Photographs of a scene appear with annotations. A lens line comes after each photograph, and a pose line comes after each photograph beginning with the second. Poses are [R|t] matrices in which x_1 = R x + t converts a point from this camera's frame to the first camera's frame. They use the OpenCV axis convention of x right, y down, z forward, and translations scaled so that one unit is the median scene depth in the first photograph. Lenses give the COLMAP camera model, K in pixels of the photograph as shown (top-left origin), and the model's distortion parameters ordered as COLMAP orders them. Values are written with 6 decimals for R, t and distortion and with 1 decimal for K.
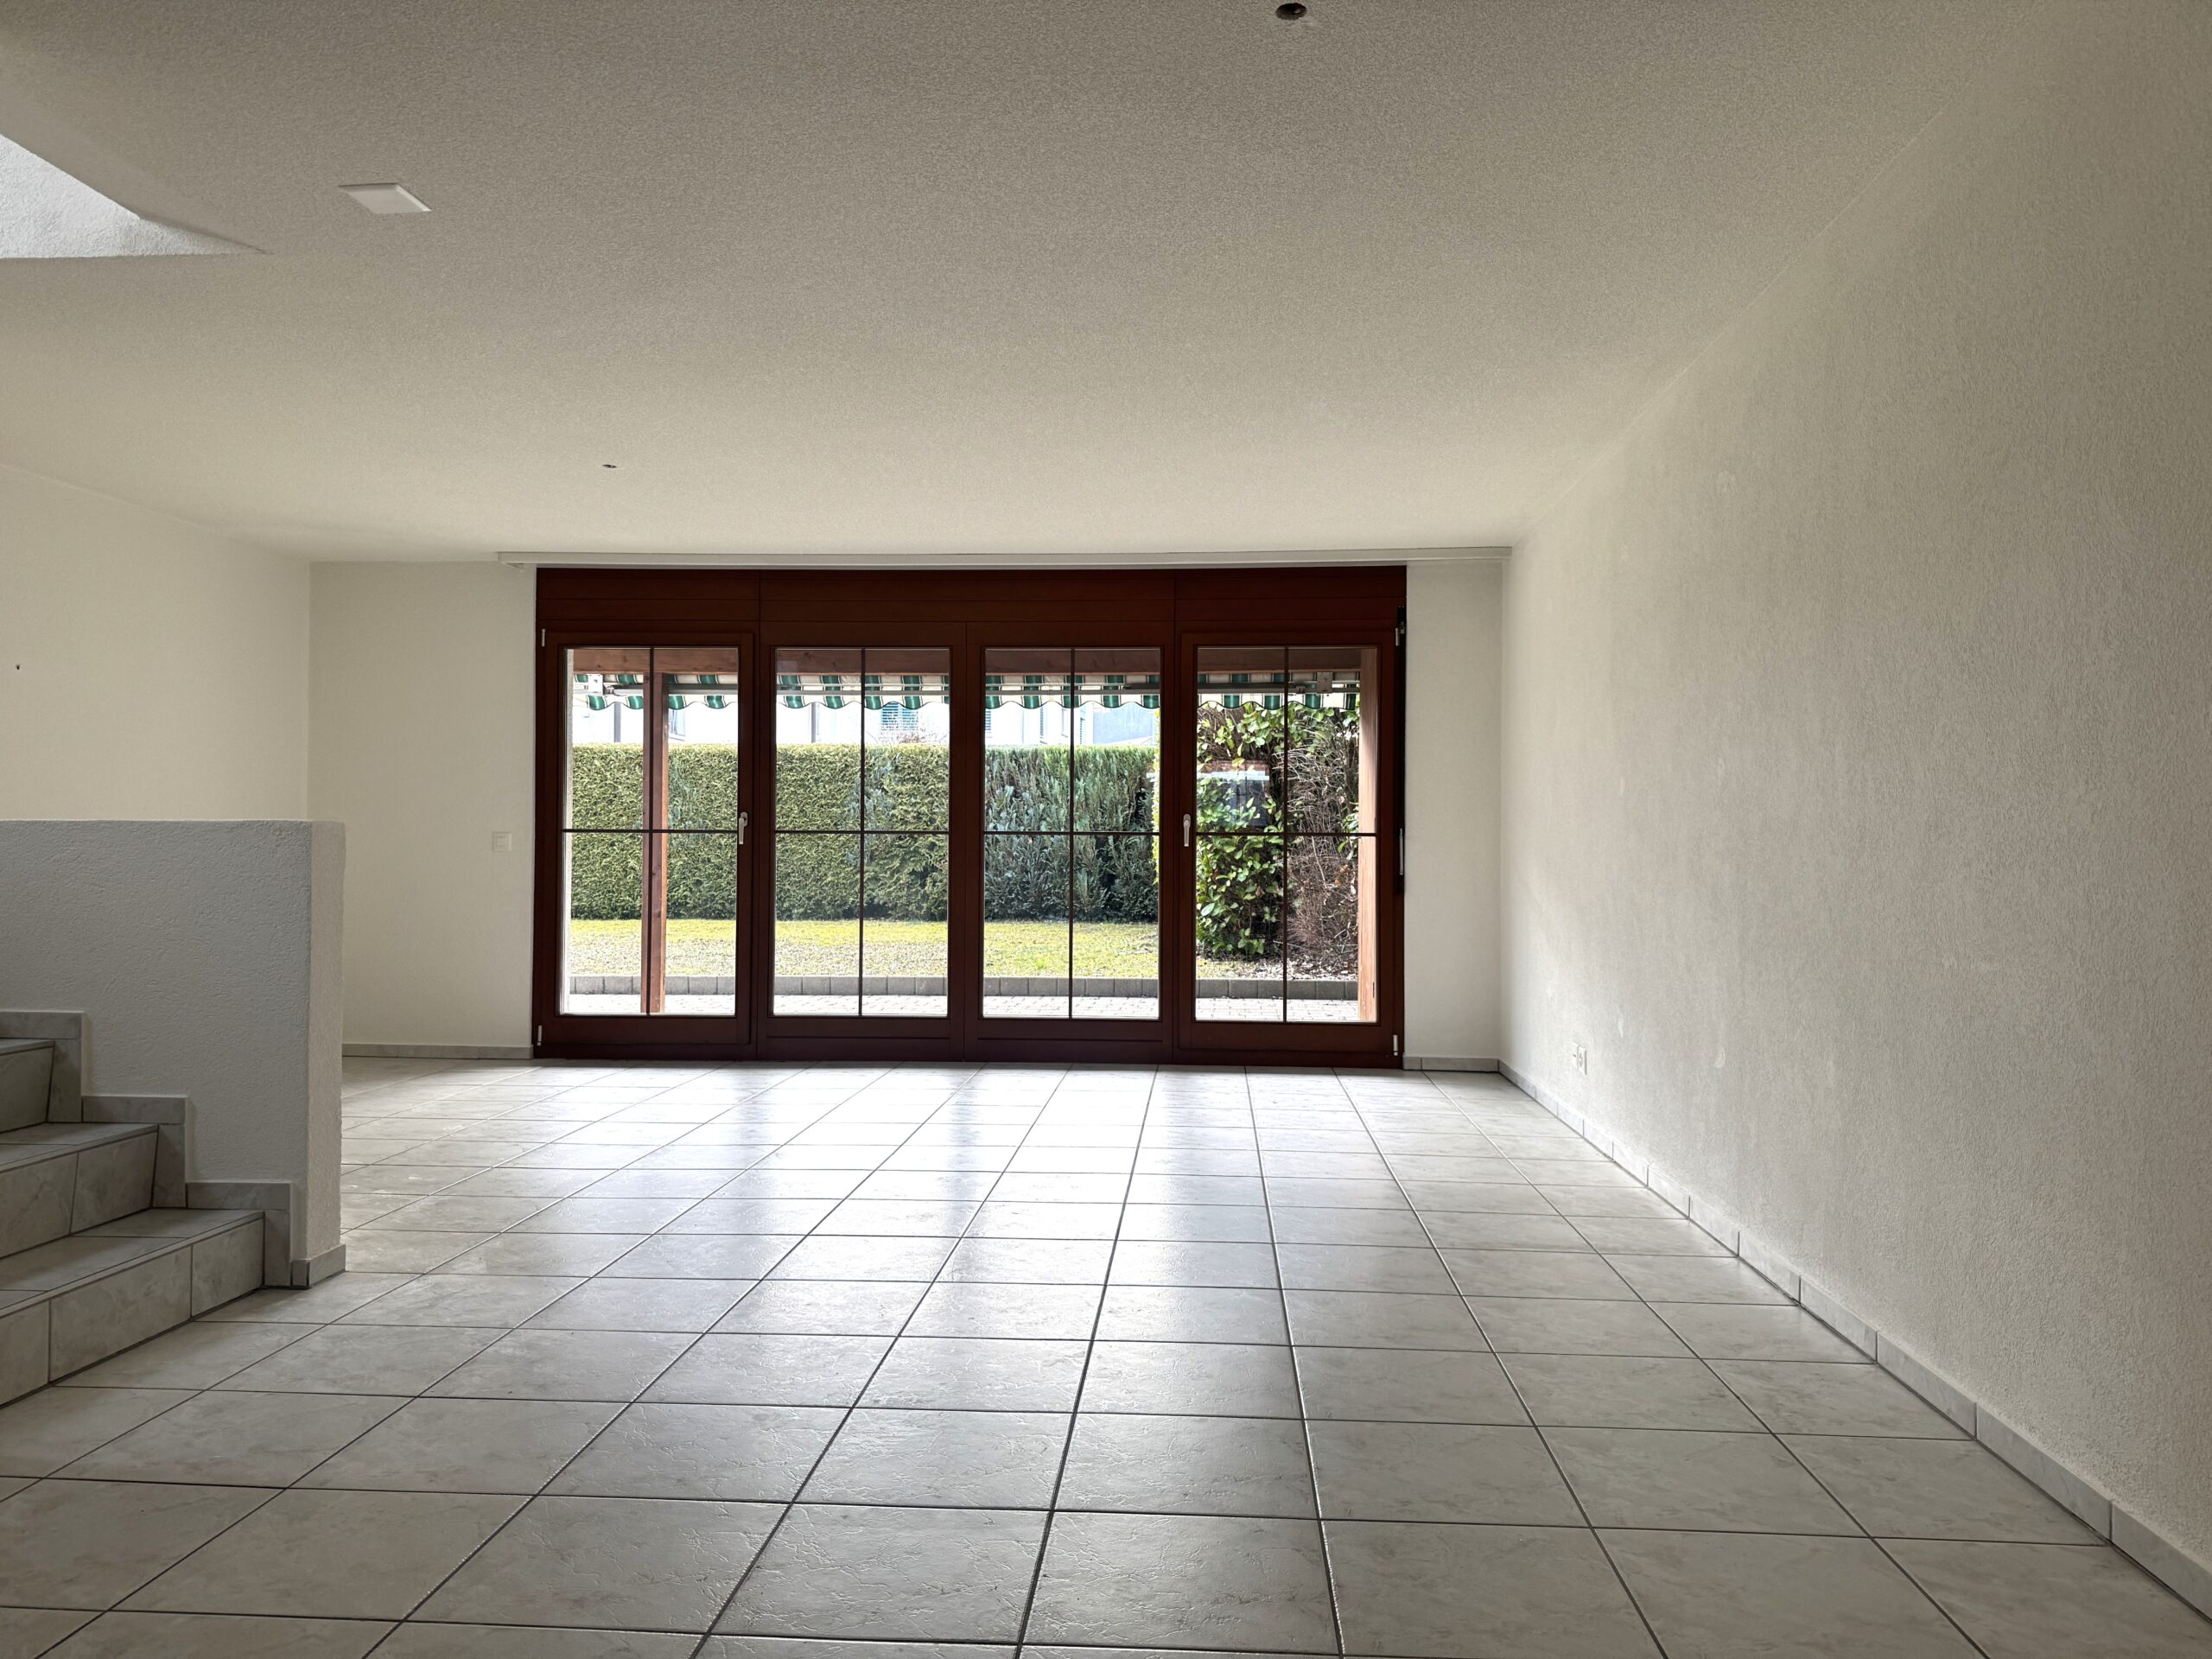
lens RADIAL K [[1523.9, 0, 1106.0], [0, 1523.9, 829.5], [0, 0, 1]] dist [0.061413, -0.000068]
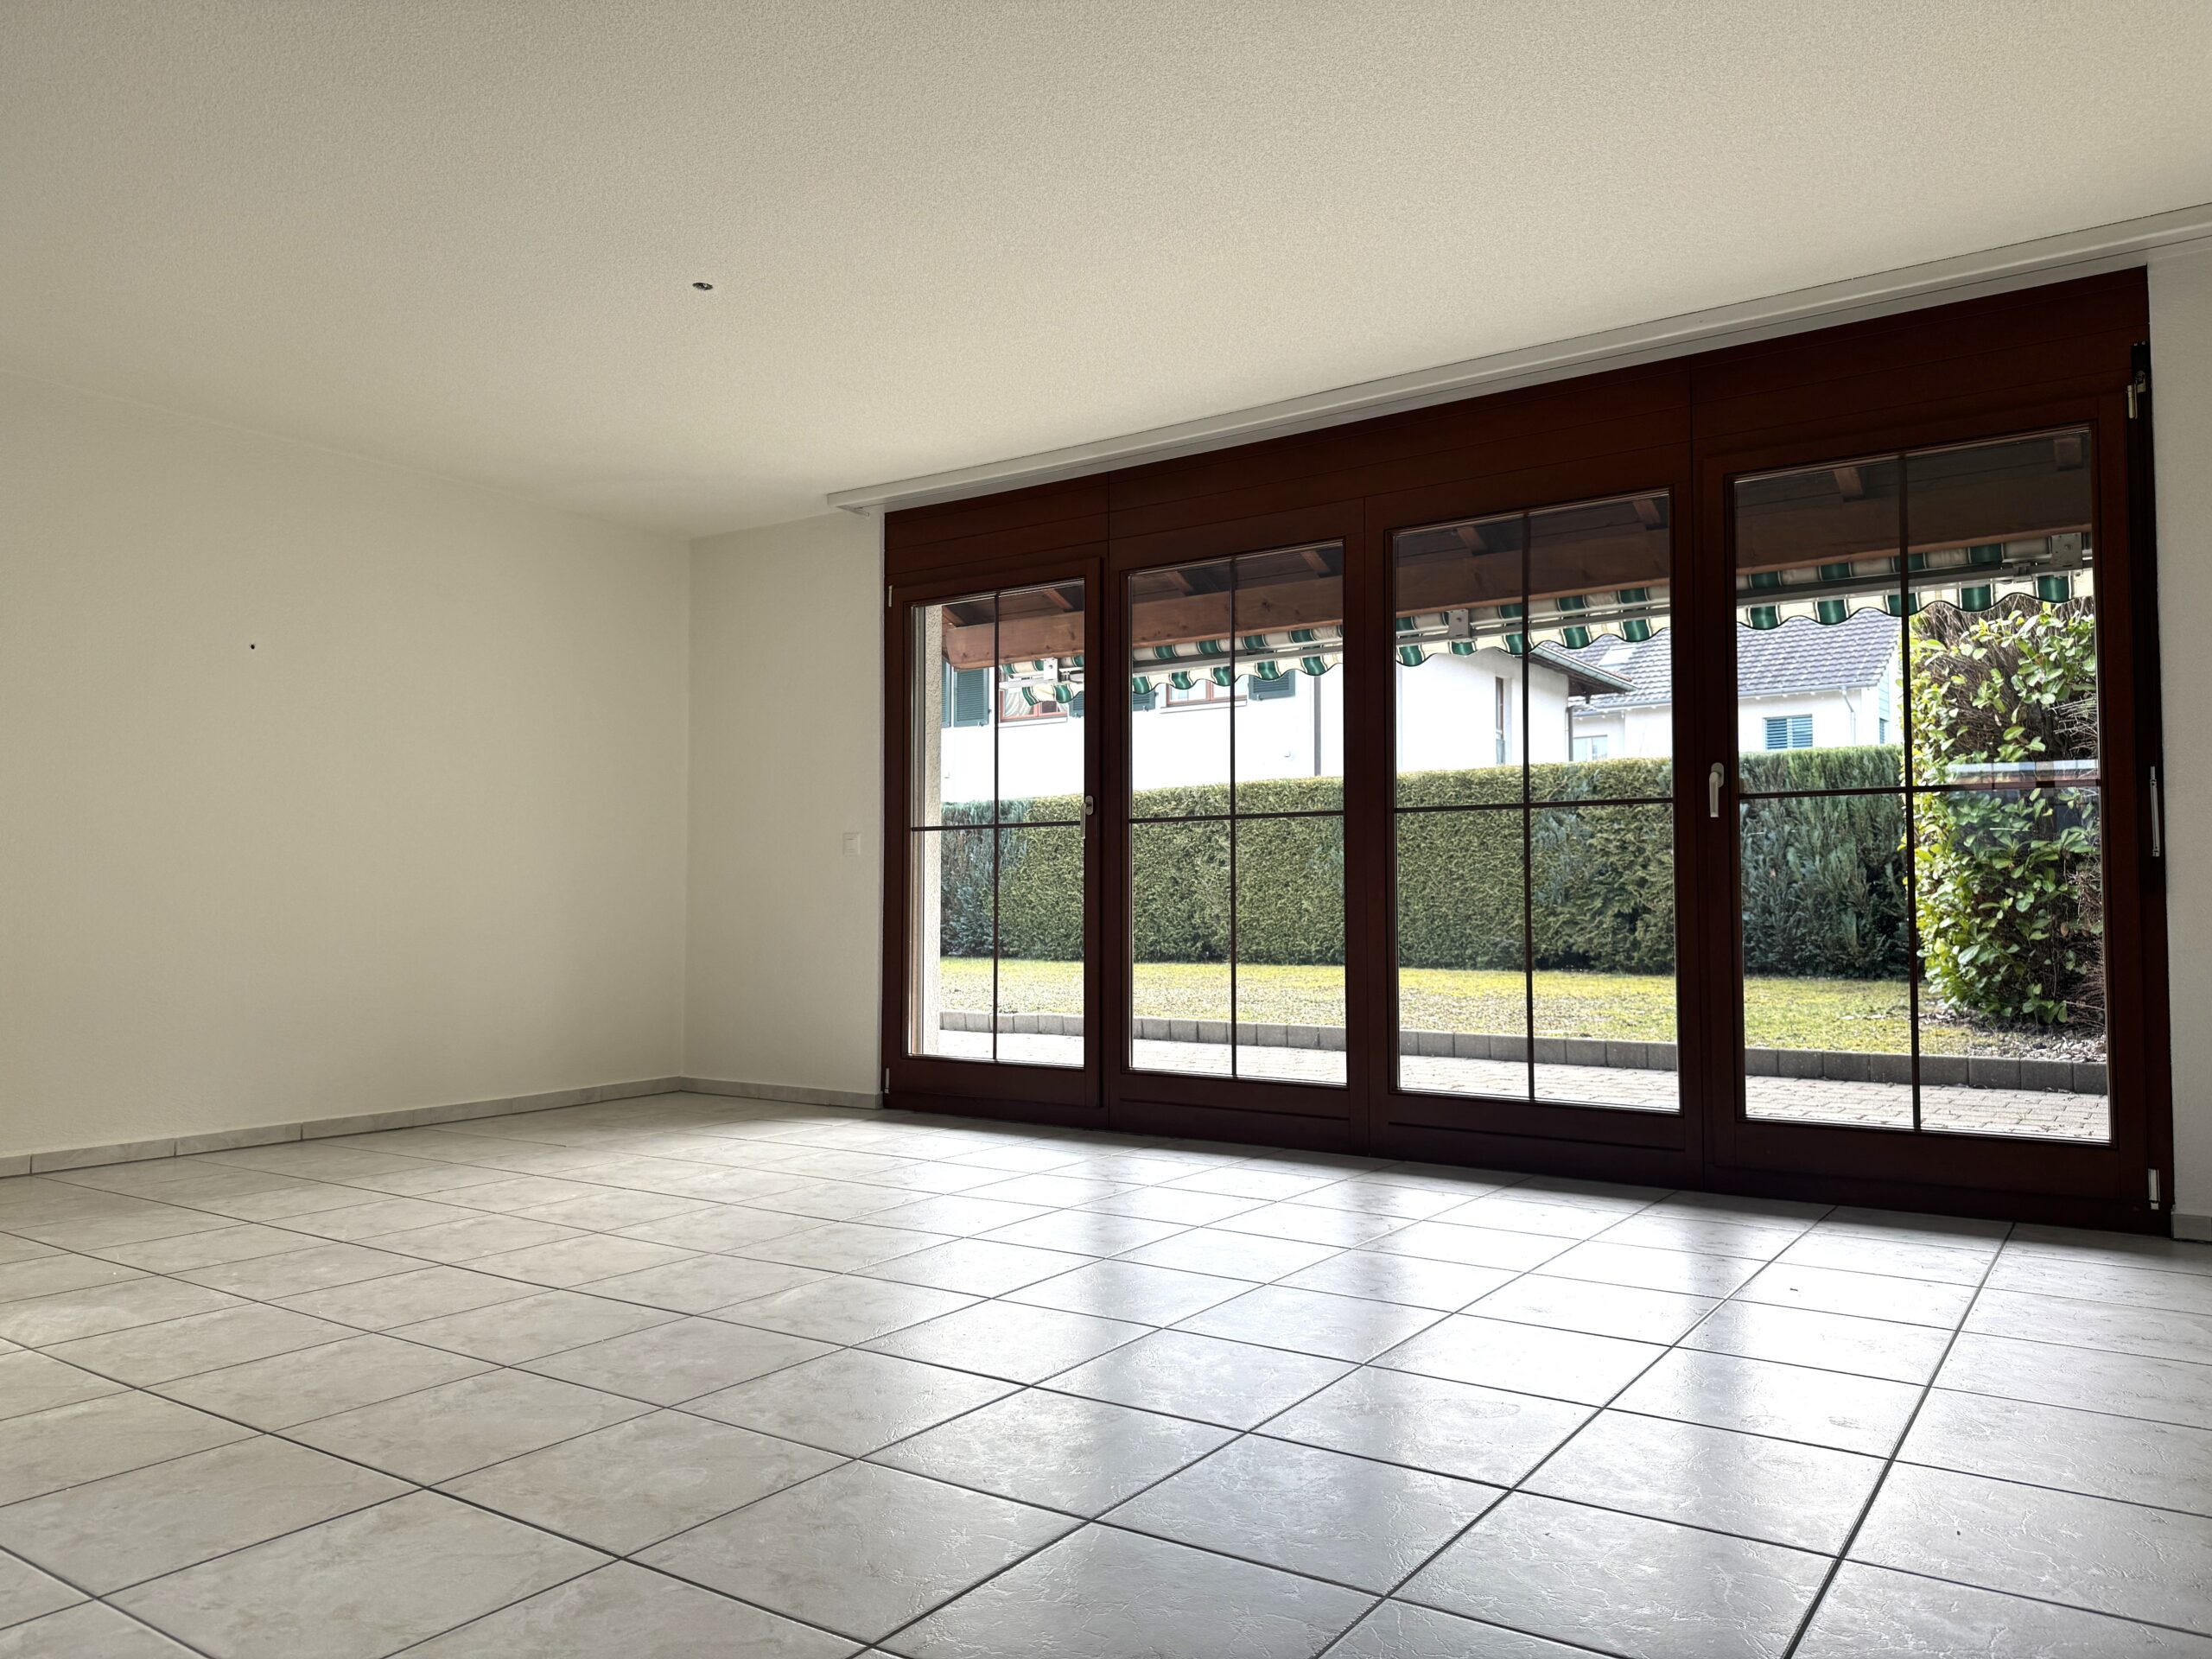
lens RADIAL K [[1538.4, 0, 1106.0], [0, 1538.4, 829.5], [0, 0, 1]] dist [0.098311, -0.114130]
pose [[0.863459, -0.031192, -0.503453, 0.088851], [0.011487, 0.999043, -0.042196, 0.022464], [0.504288, 0.030652, 0.862991, 0.211111]]
